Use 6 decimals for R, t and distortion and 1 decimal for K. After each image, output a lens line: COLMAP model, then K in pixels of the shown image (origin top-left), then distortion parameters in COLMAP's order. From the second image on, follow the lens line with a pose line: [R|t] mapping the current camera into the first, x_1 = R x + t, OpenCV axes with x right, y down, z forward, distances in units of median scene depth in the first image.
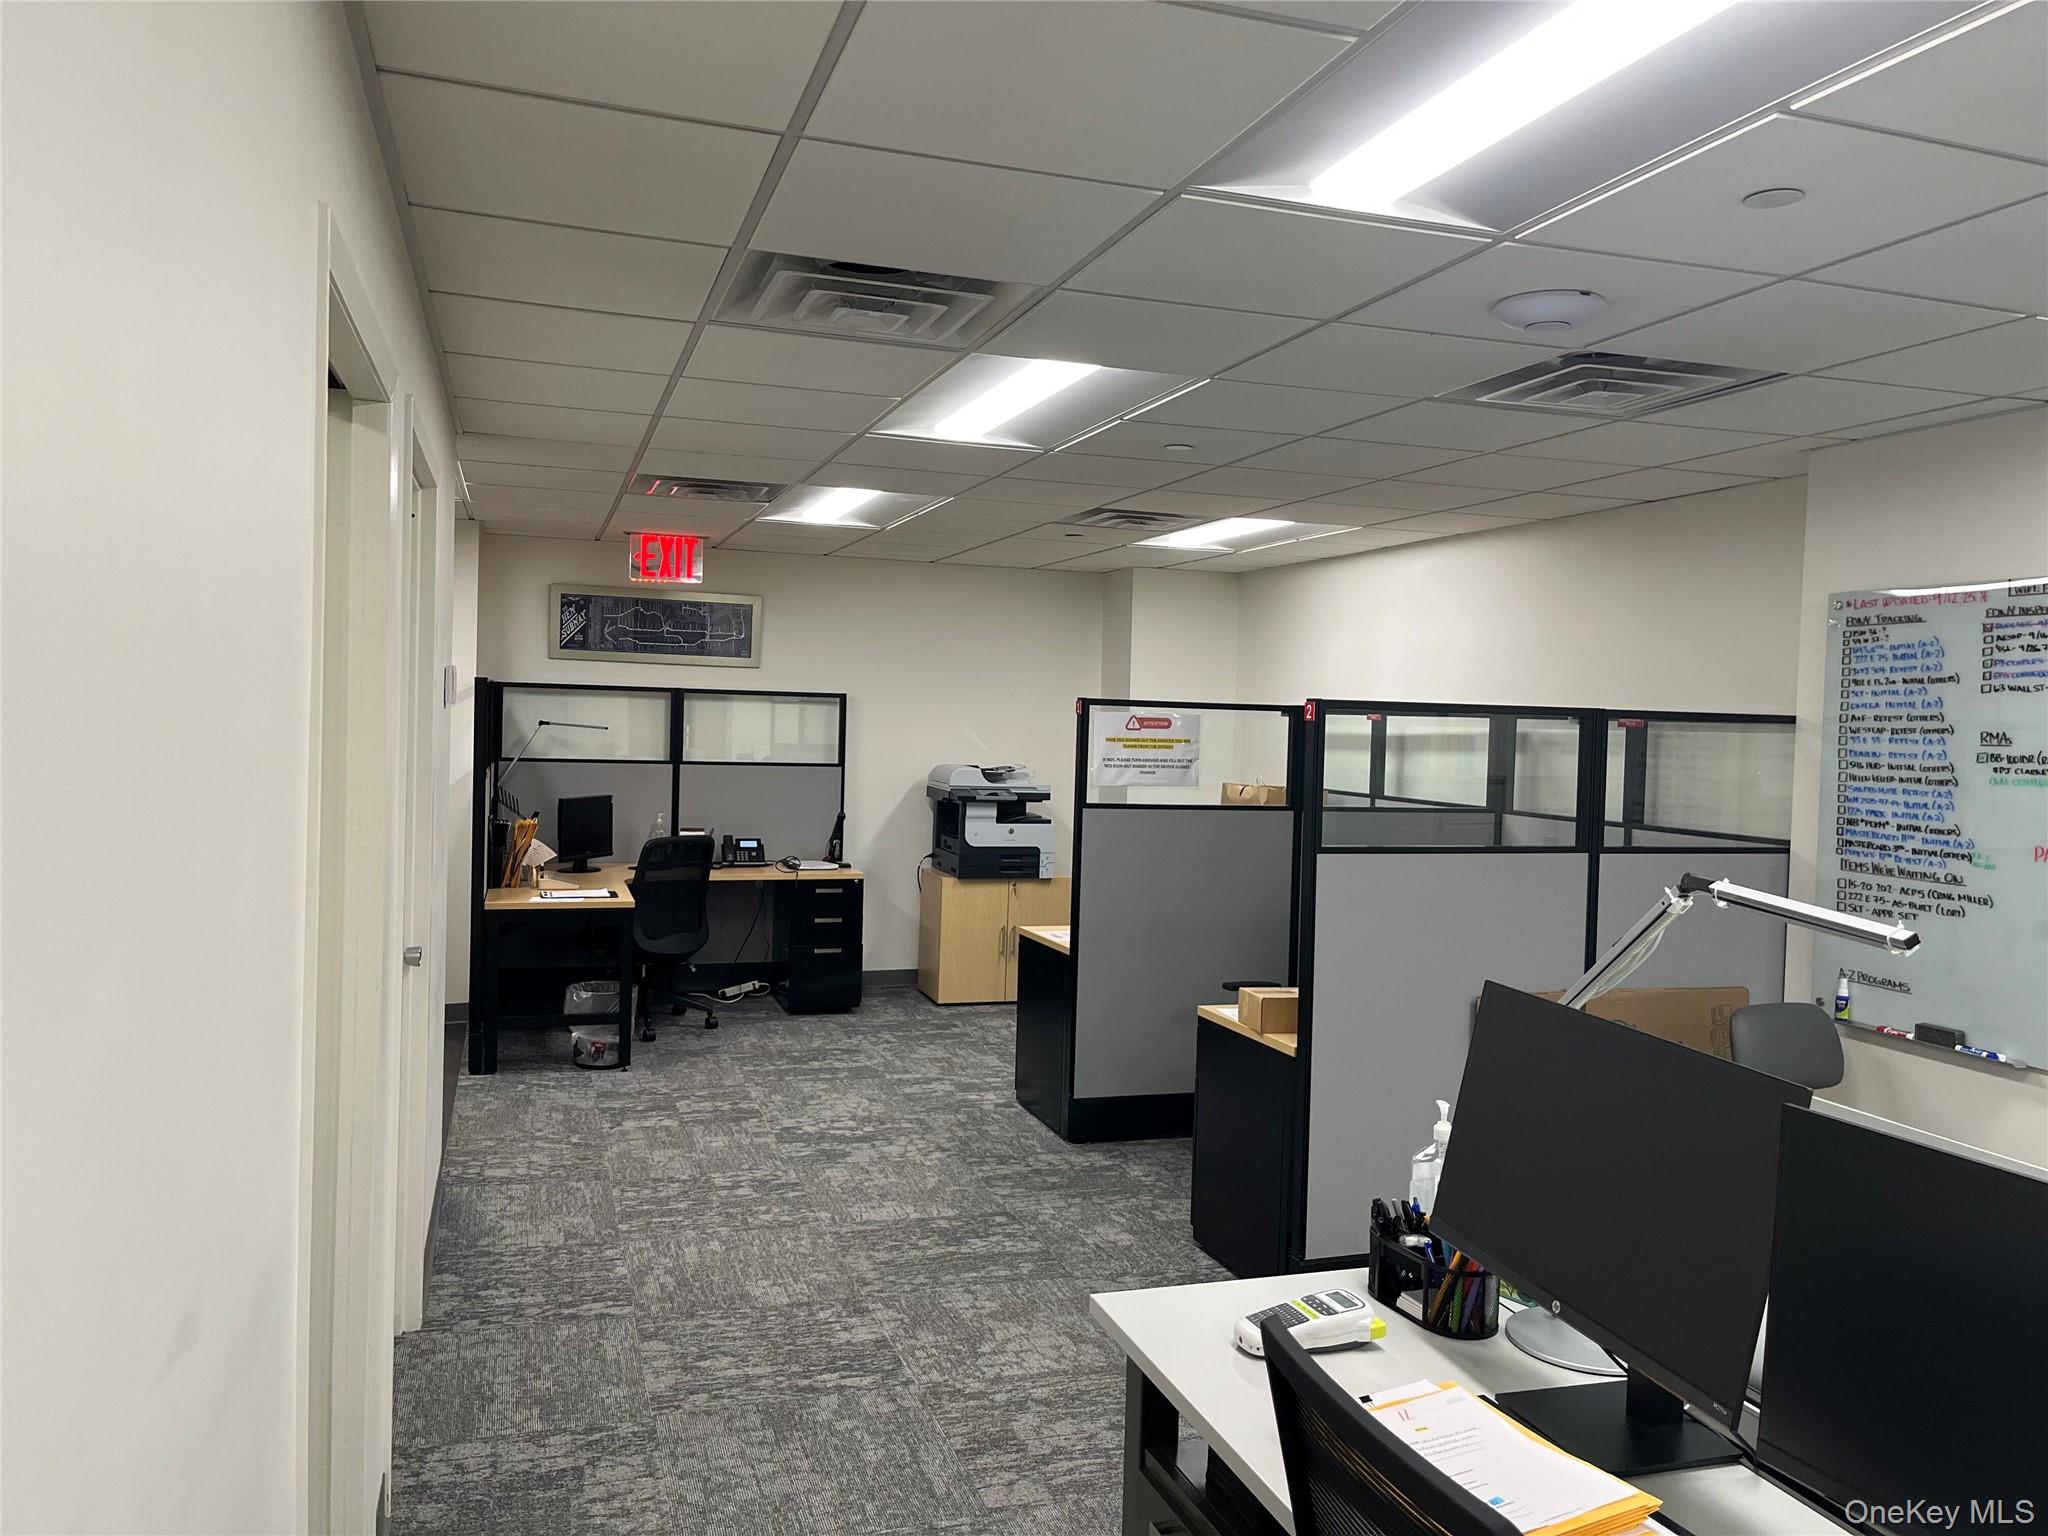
lens RADIAL K [[1538.9, 0, 1024.0], [0, 1538.9, 768.0], [0, 0, 1]] dist [0.075098, -0.118035]
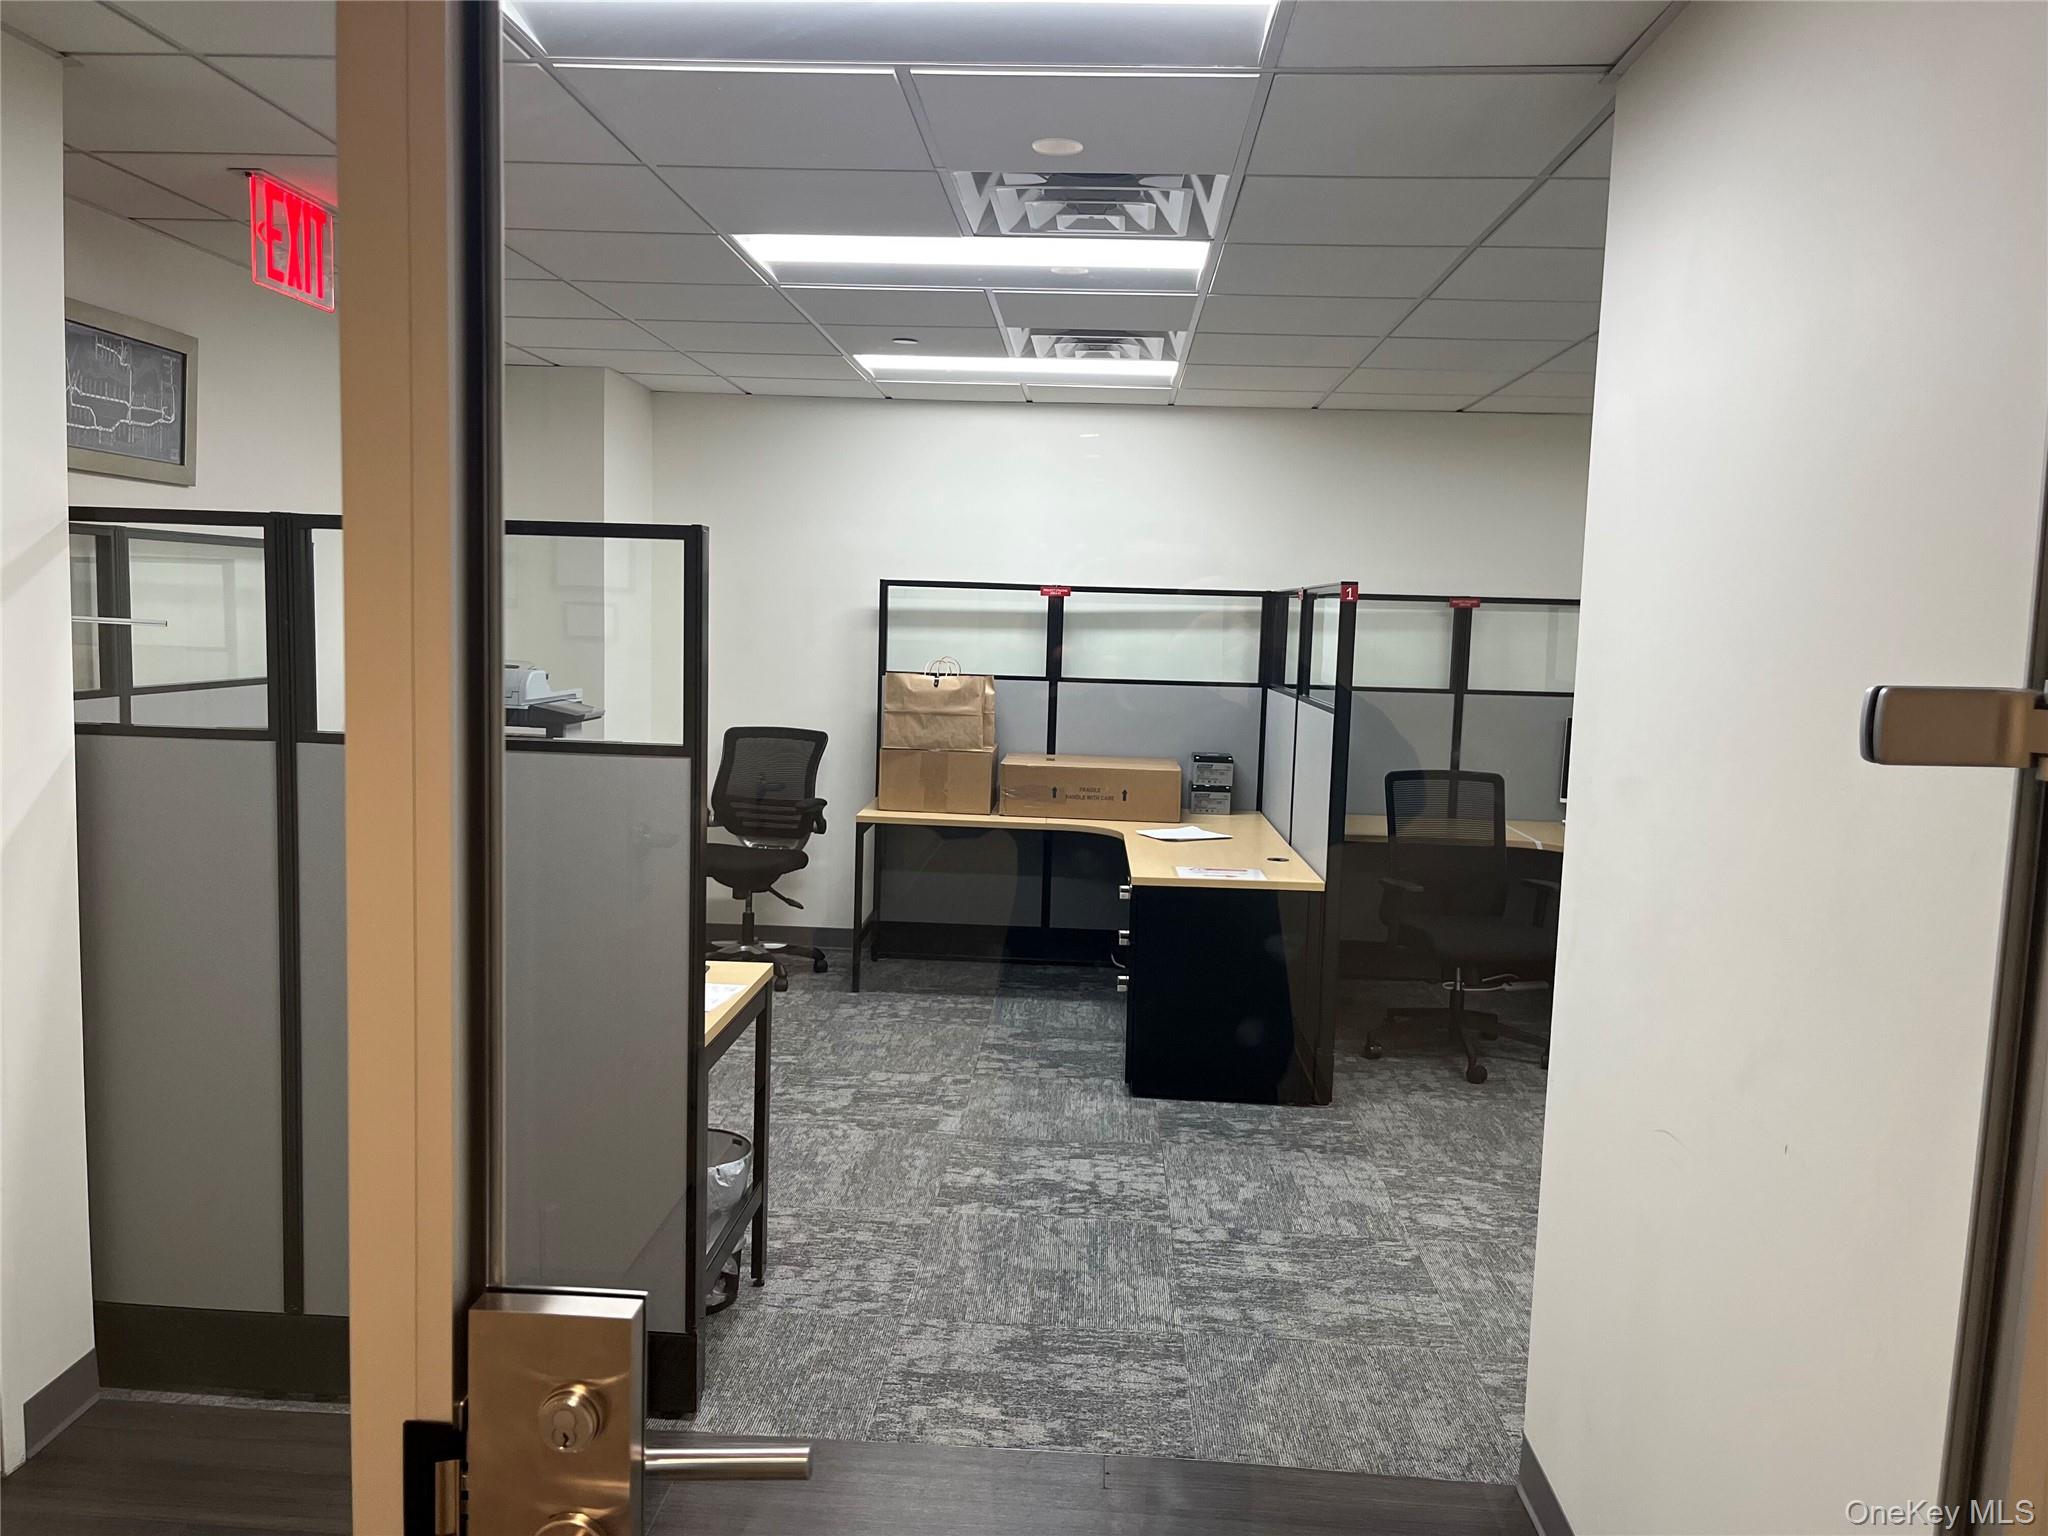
lens RADIAL K [[1553.9, 0, 1024.0], [0, 1553.9, 768.0], [0, 0, 1]] dist [0.064341, -0.113796]
pose [[0.360879, -0.110568, 0.926035, -0.818146], [0.013844, 0.993473, 0.113225, -0.043463], [-0.932510, -0.028041, 0.360055, 0.858315]]
